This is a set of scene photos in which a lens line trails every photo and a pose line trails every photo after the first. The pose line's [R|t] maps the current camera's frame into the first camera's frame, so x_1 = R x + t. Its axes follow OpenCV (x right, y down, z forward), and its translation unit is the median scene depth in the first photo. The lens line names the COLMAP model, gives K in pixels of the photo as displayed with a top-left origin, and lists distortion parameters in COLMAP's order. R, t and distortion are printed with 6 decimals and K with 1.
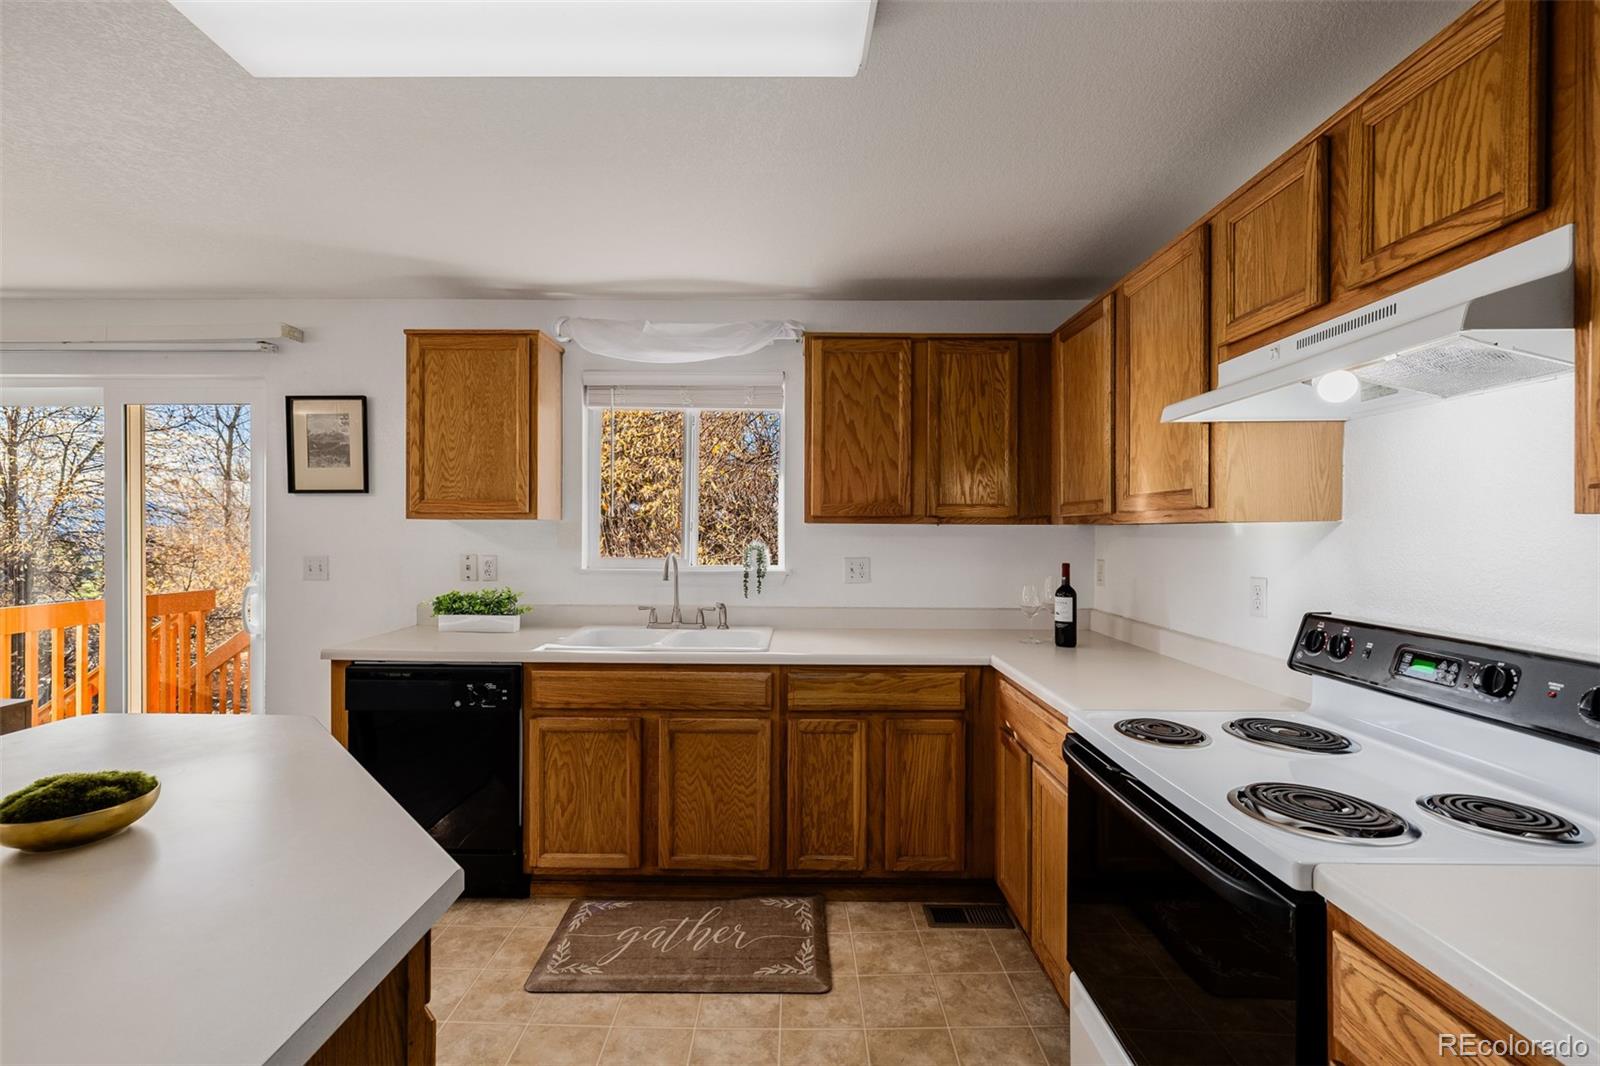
lens RADIAL K [[688.3, 0, 788.7], [0, 688.3, 530.9], [0, 0, 1]] dist [0.002628, 0.000226]
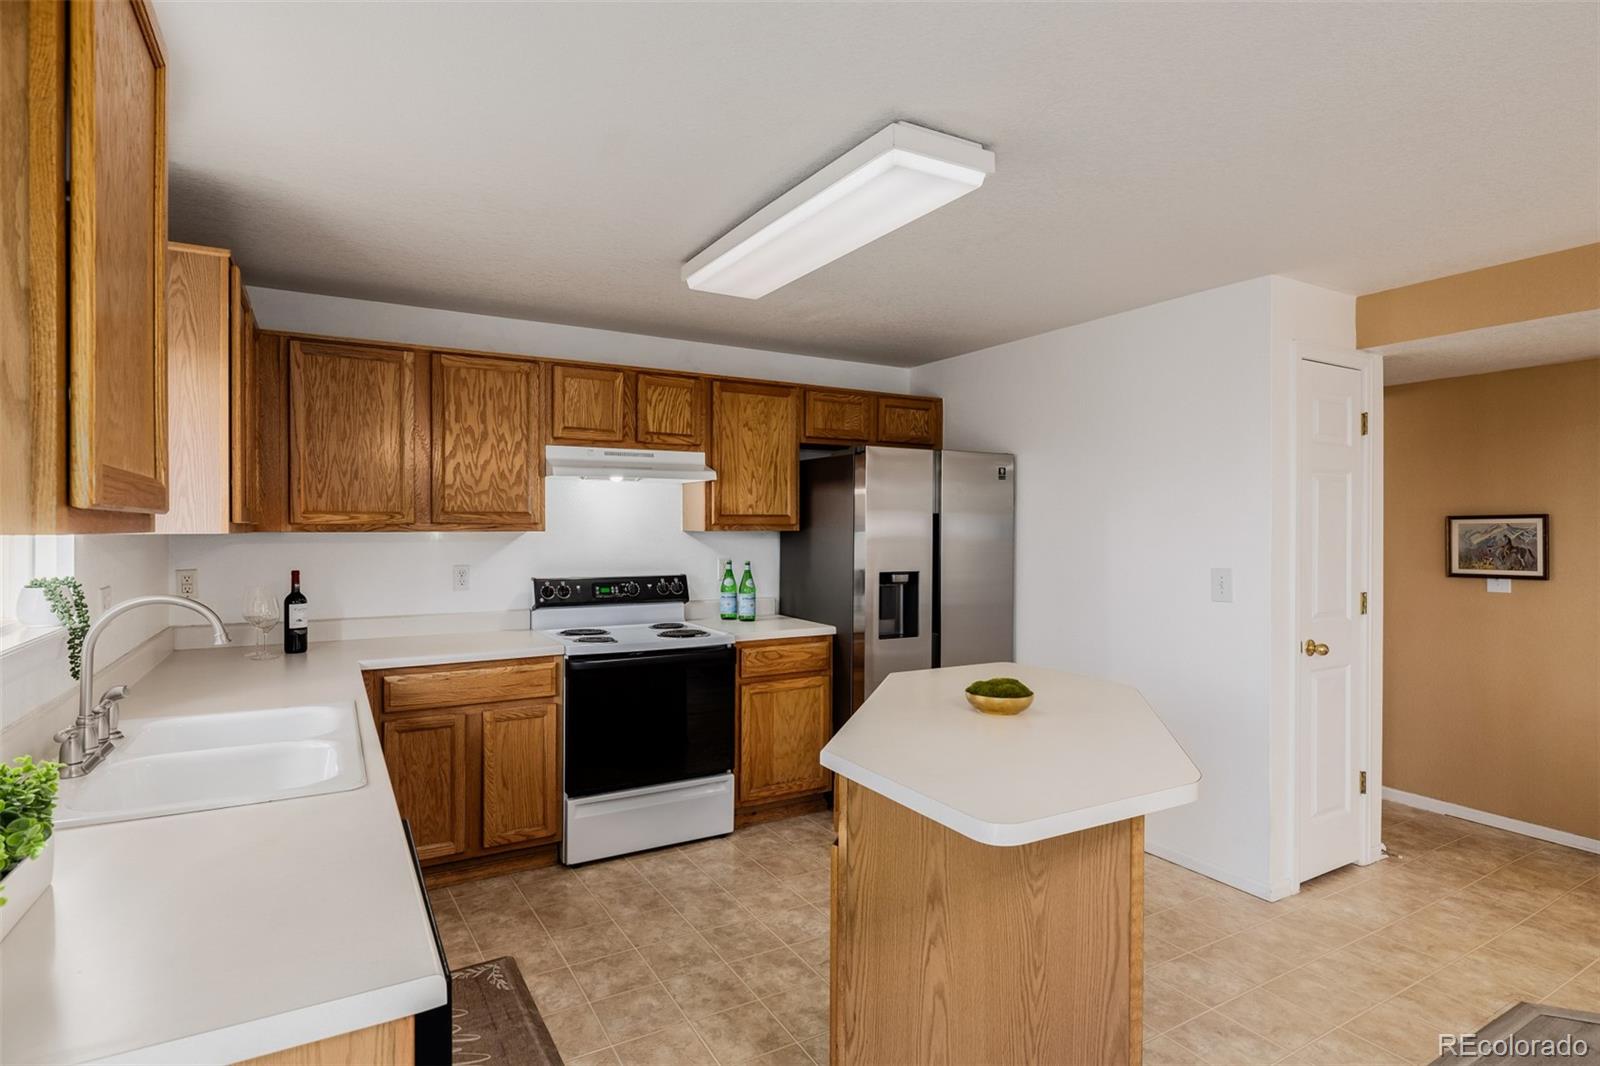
lens RADIAL K [[813.1, 0, 793.6], [0, 813.1, 532.3], [0, 0, 1]] dist [-0.004089, -0.000342]
pose [[-0.511661, -0.011835, 0.859106, -1.060617], [-0.003182, 0.999924, 0.011880, -0.026954], [-0.859182, 0.003345, -0.511660, 1.048862]]
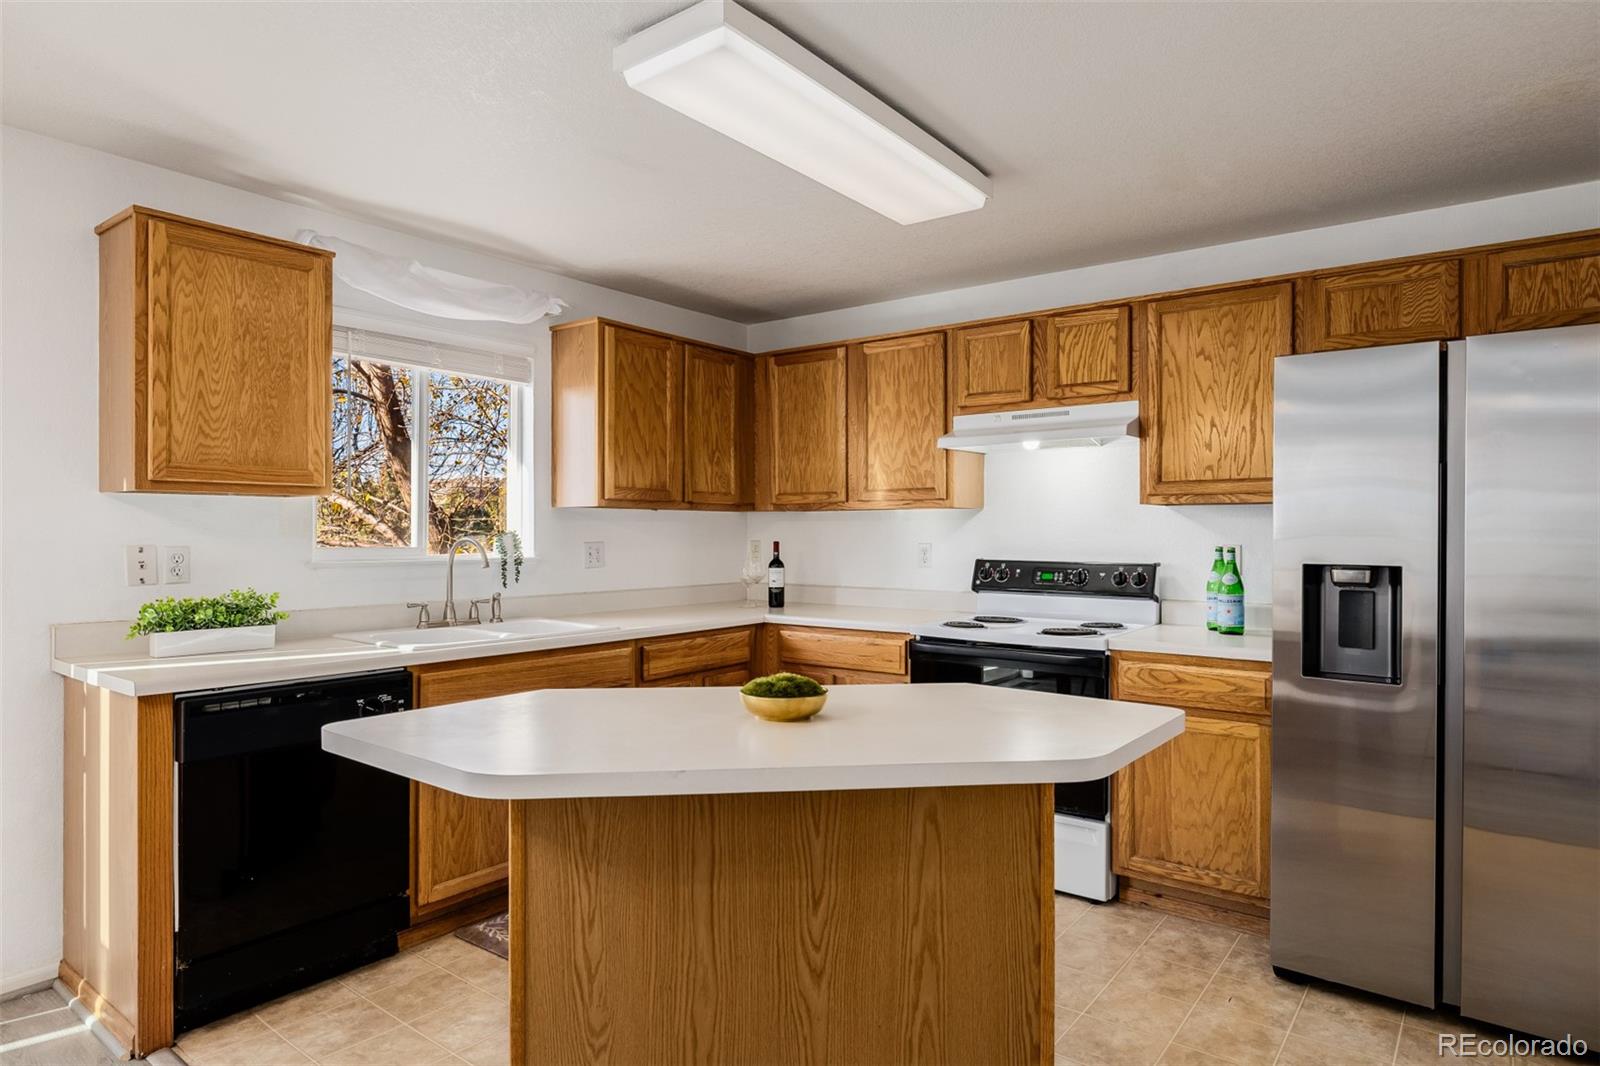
lens RADIAL K [[941.8, 0, 791.0], [0, 941.8, 530.2], [0, 0, 1]] dist [-0.004815, 0.000169]
pose [[0.599711, -0.003924, 0.800207, -1.024549], [0.003178, 0.999992, 0.002522, 0.024109], [-0.800210, 0.001031, 0.599719, -0.057831]]
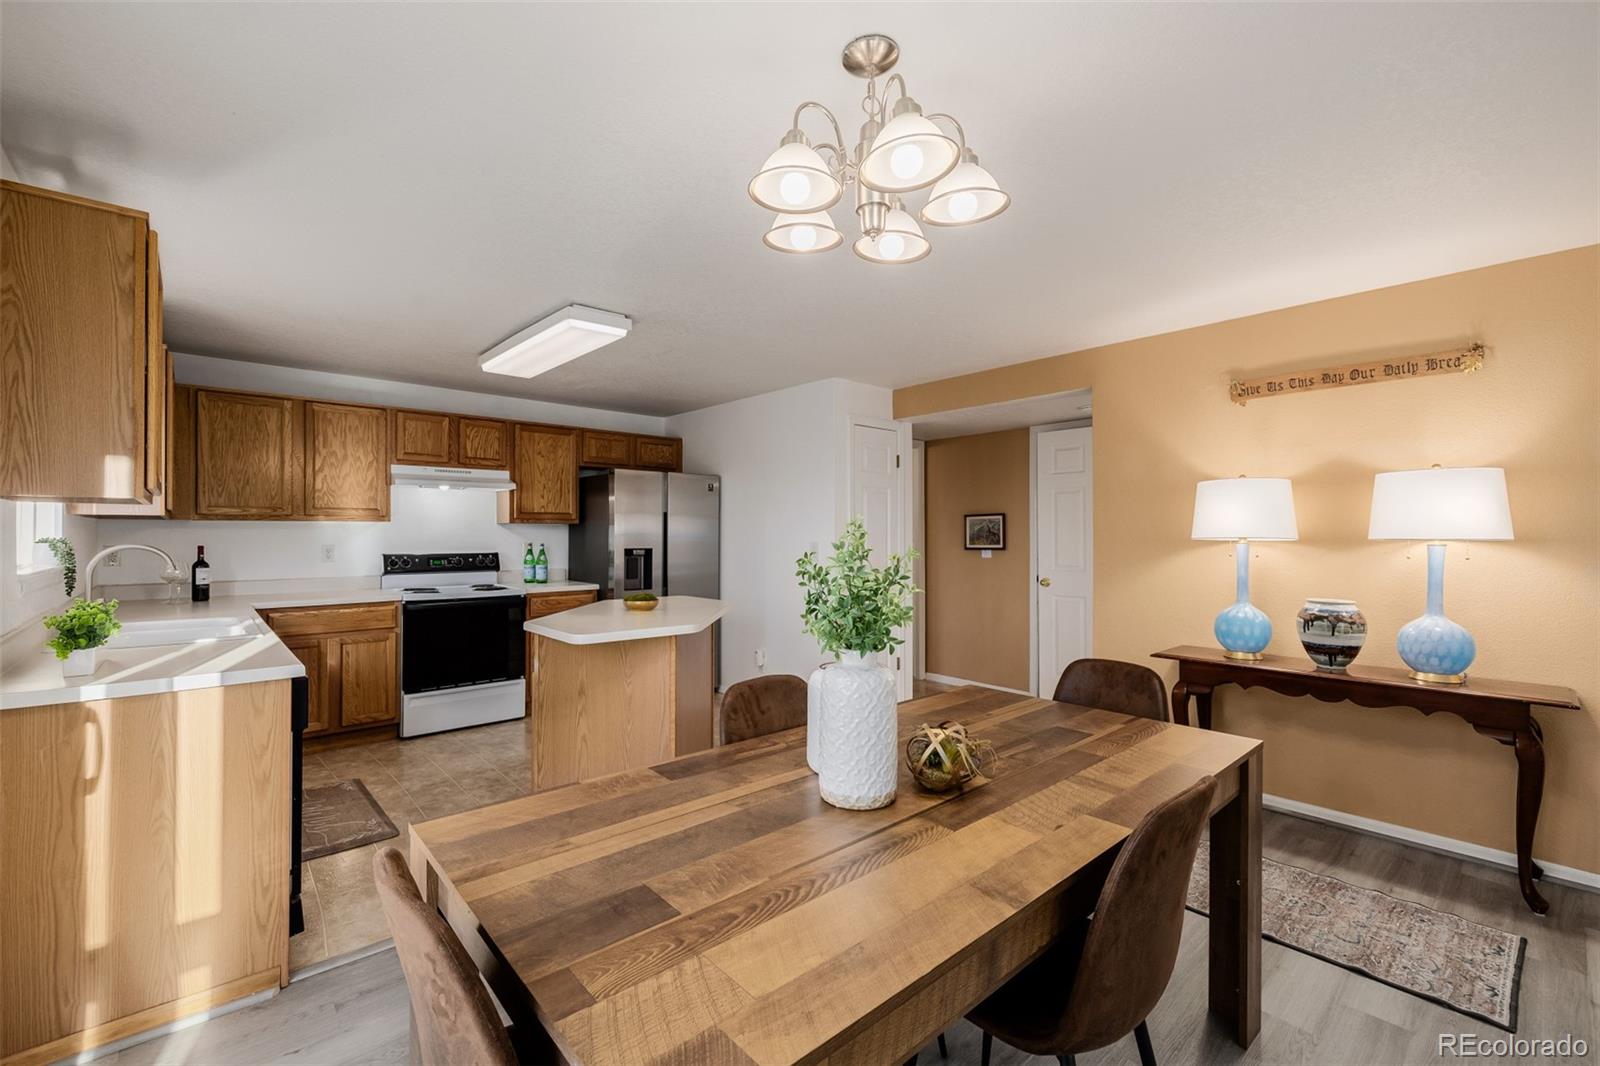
lens RADIAL K [[671.7, 0, 795.7], [0, 671.7, 531.0], [0, 0, 1]] dist [0.000656, 0.000057]
pose [[-0.678072, -0.001270, 0.734995, -1.655067], [-0.002109, 0.999998, -0.000218, 0.013452], [-0.734993, -0.001698, -0.678073, 1.111588]]
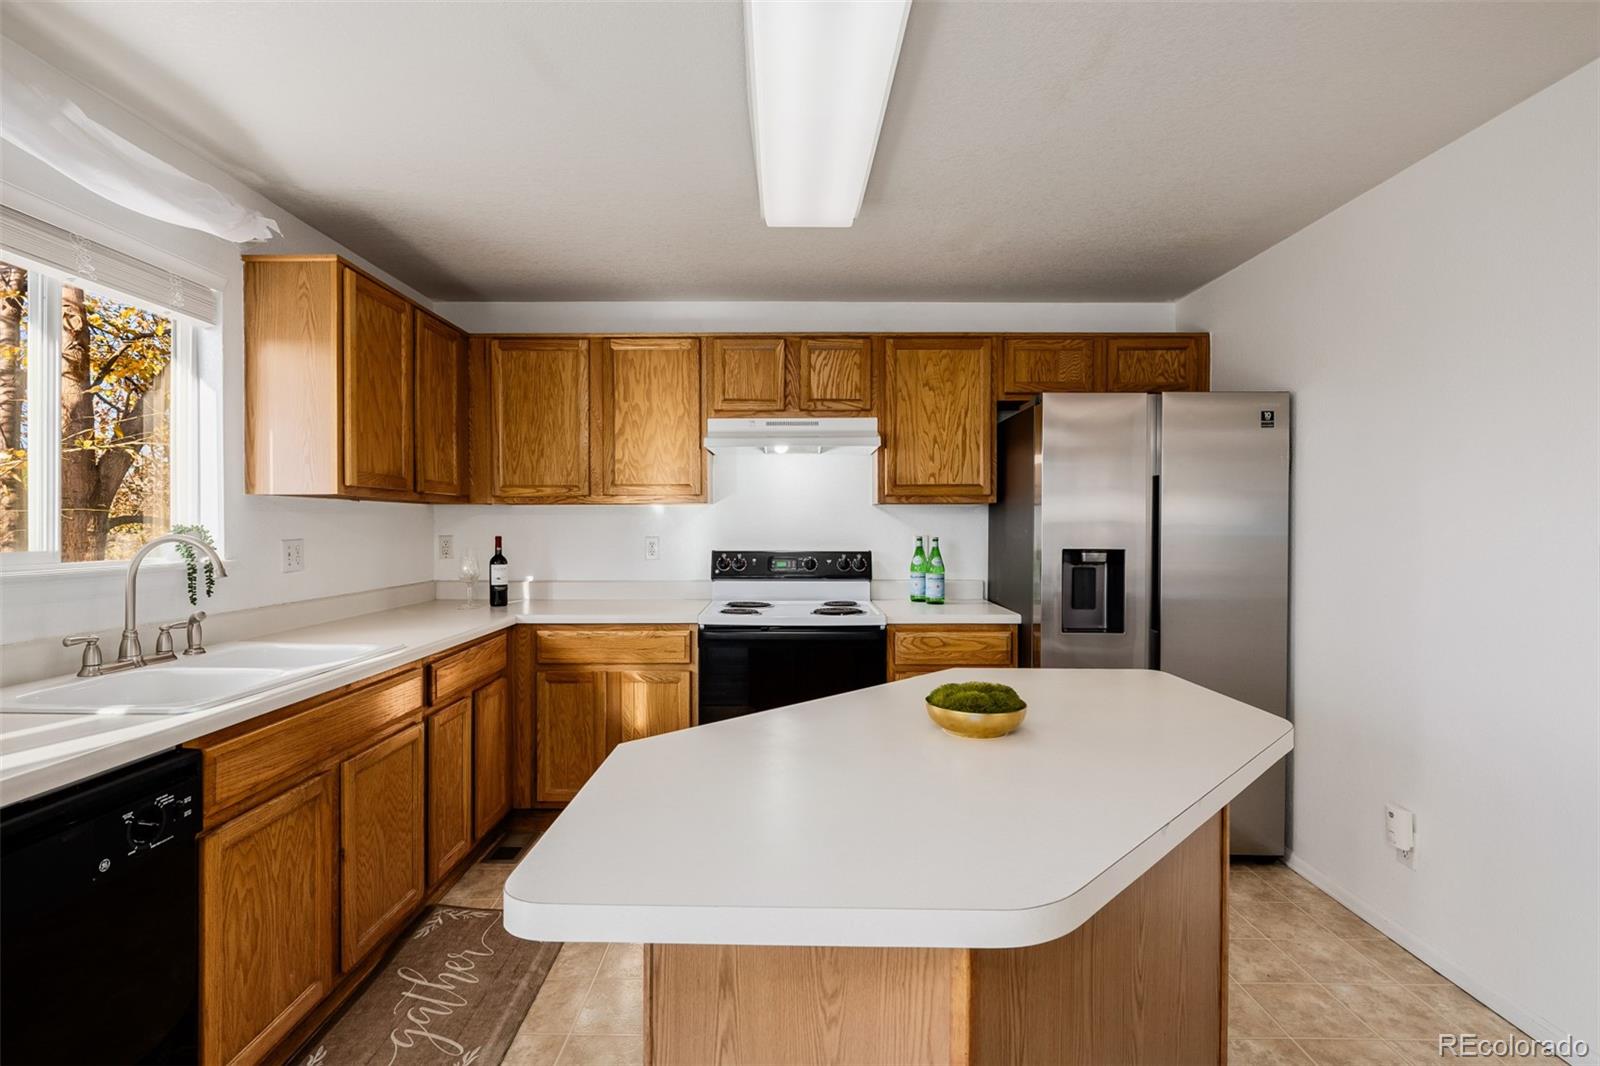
lens RADIAL K [[759.0, 0, 793.3], [0, 759.0, 529.9], [0, 0, 1]] dist [-0.006954, 0.000568]
pose [[-0.012330, -0.011552, 0.999857, -0.970344], [0.001662, 0.999932, 0.011574, 0.023652], [-0.999923, 0.001804, -0.012310, 0.543537]]
